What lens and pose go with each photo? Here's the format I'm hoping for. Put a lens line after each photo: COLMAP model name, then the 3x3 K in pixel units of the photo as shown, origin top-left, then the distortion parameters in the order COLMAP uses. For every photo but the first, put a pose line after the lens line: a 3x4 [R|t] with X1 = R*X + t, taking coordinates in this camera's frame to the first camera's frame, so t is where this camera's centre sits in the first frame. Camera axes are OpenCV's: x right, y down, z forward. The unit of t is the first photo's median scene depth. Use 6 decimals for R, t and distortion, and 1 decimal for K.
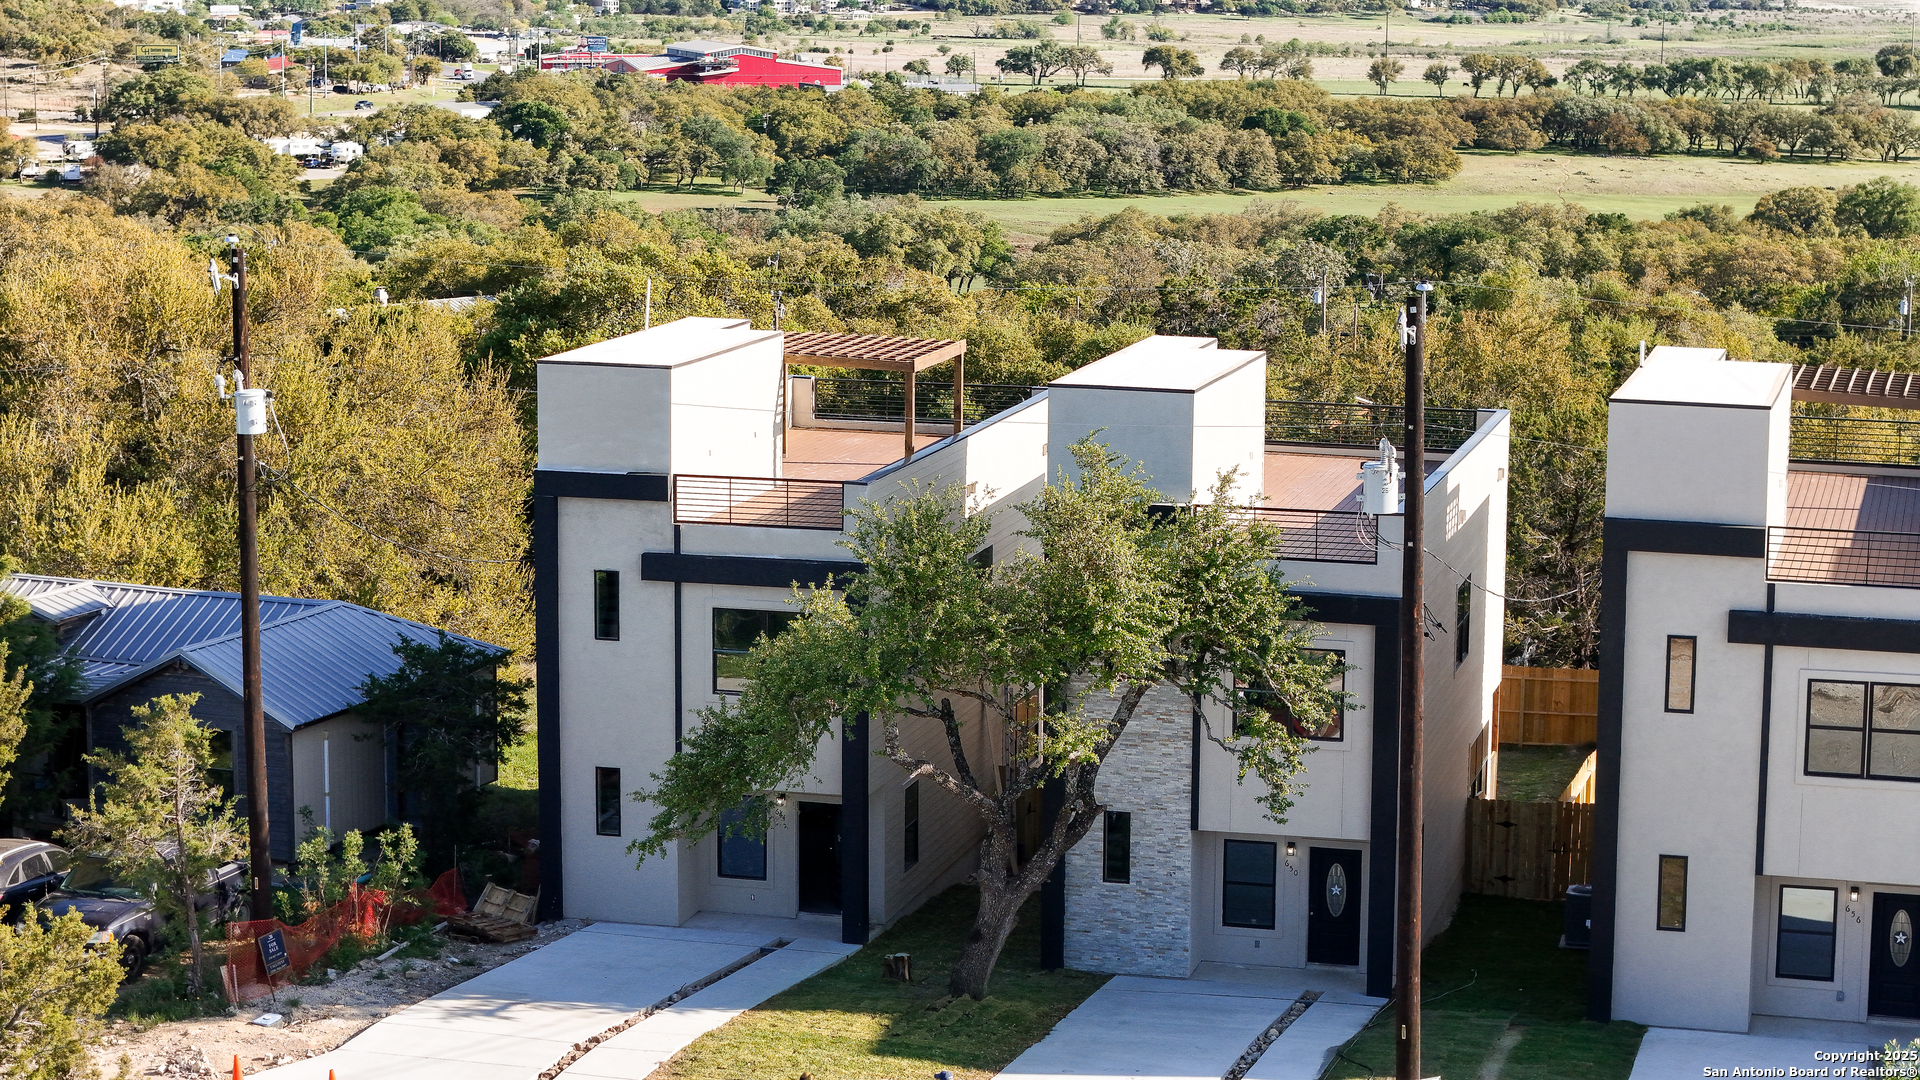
lens RADIAL K [[3879.8, 0, 958.0], [0, 3879.8, 548.0], [0, 0, 1]] dist [-0.126950, 0.000000]
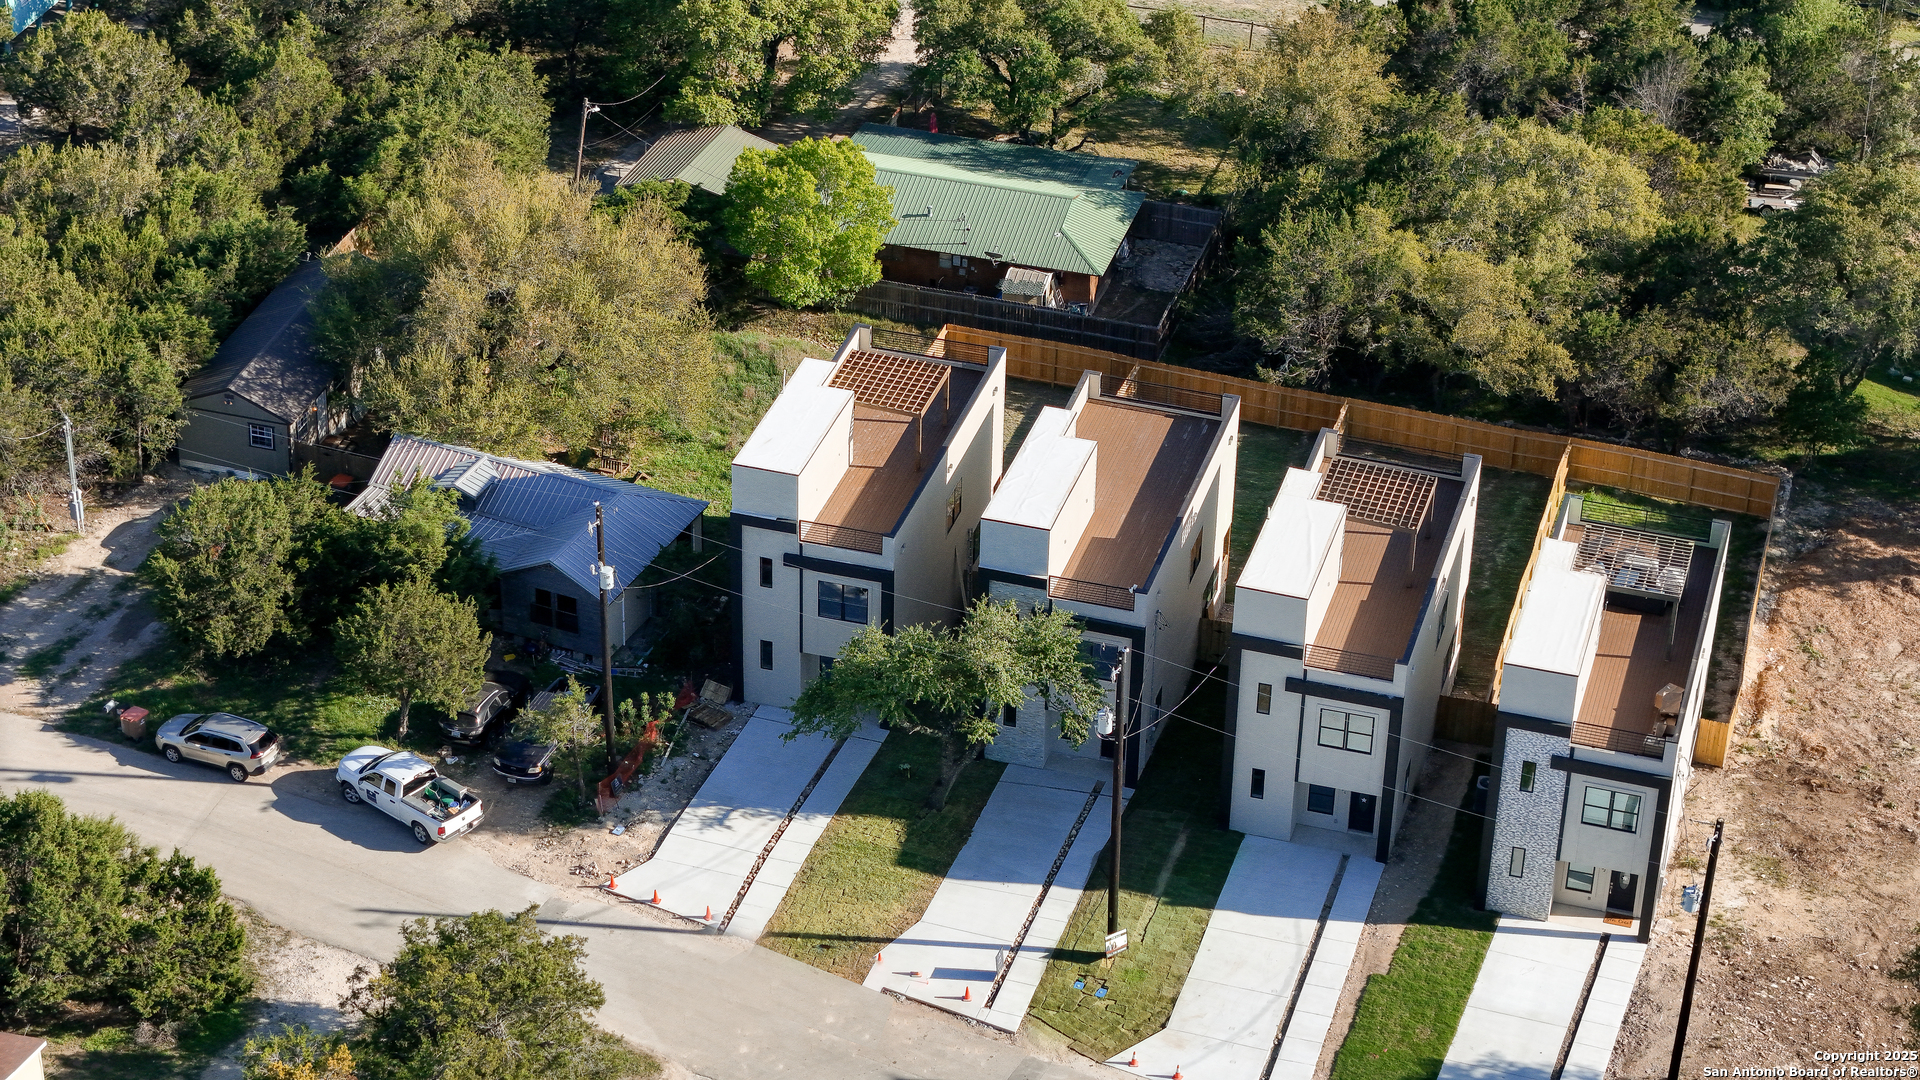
lens RADIAL K [[3879.8, 0, 959.8], [0, 3879.8, 545.9], [0, 0, 1]] dist [-0.126950, 0.000000]
pose [[0.999547, 0.026607, -0.014094, 0.004964], [-0.019180, 0.923498, 0.383123, -0.098184], [0.023210, -0.382679, 0.923590, -0.110133]]
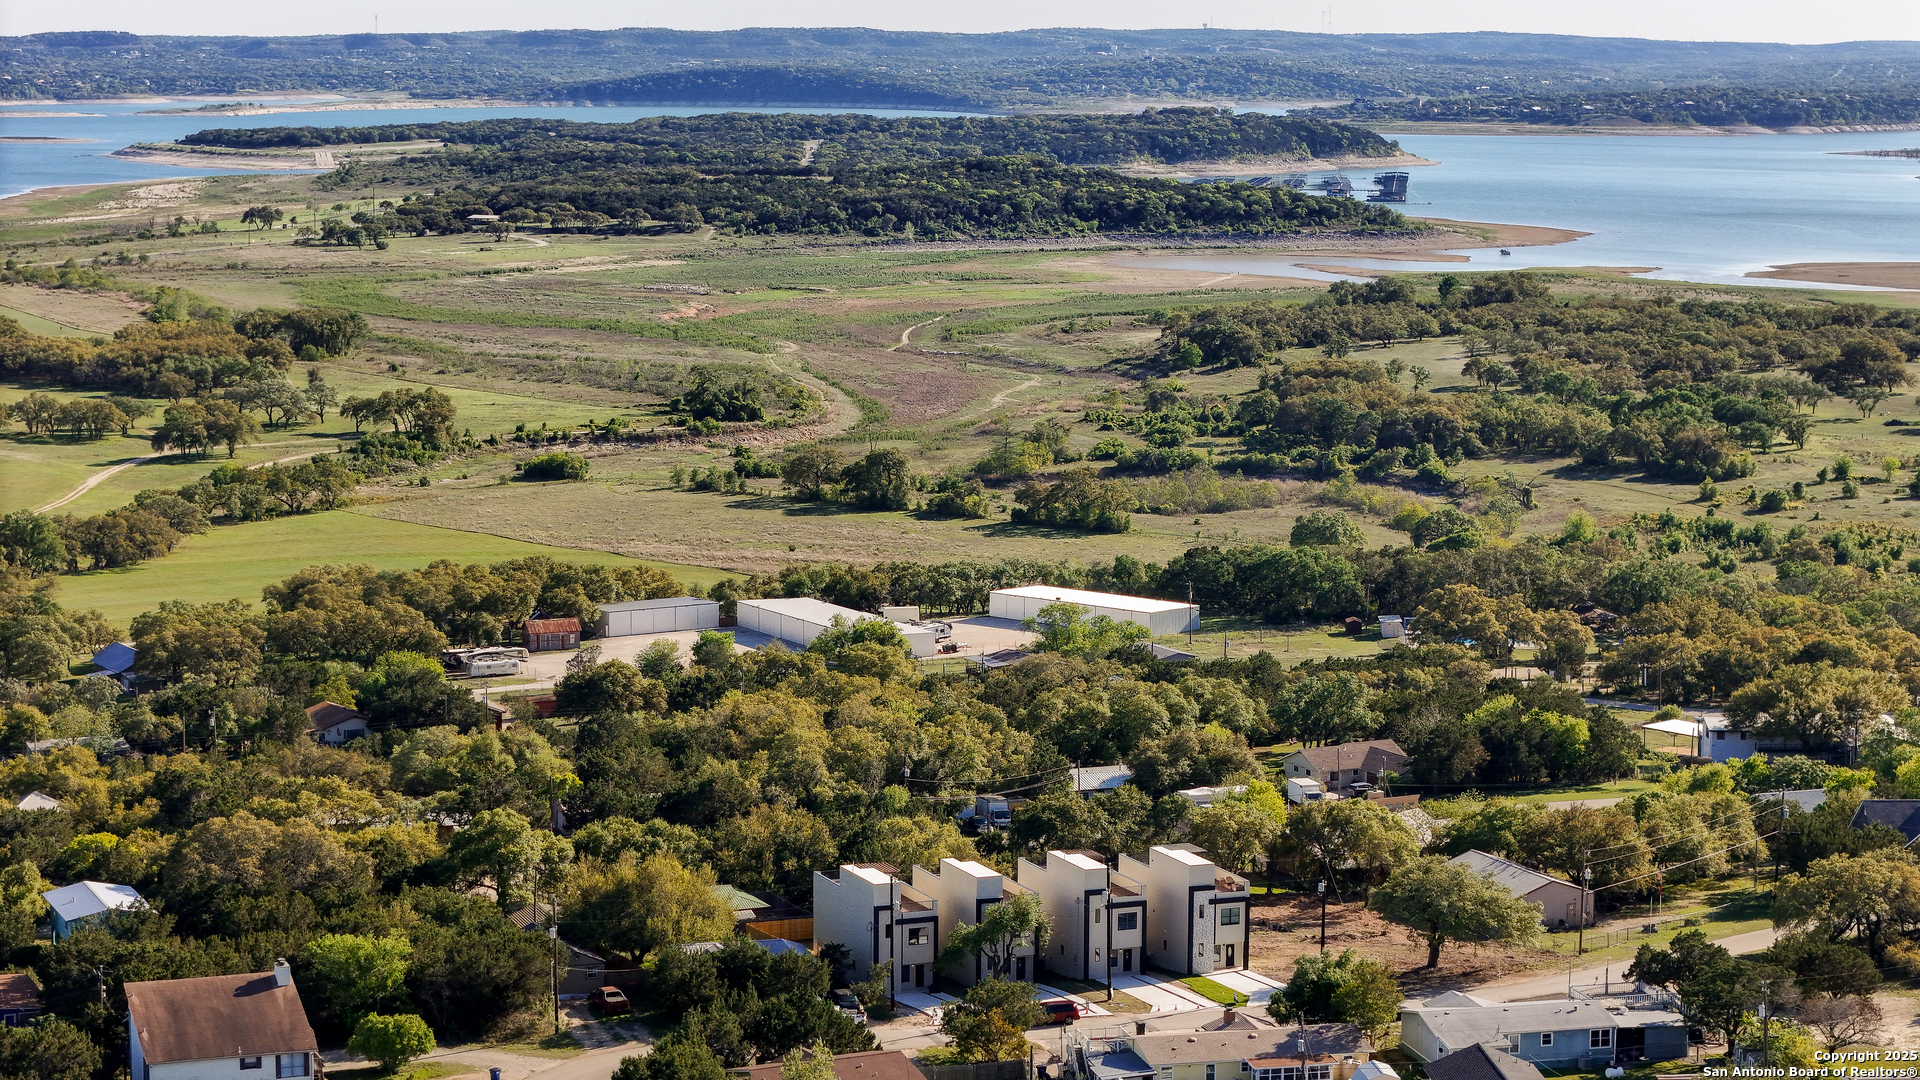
lens RADIAL K [[3879.8, 0, 961.1], [0, 3879.8, 551.4], [0, 0, 1]] dist [-0.126950, 0.000000]
pose [[0.787935, -0.079949, 0.610546, -0.378422], [0.091588, 0.995722, 0.012188, -0.065354], [-0.608909, 0.046316, 0.791887, -0.378774]]
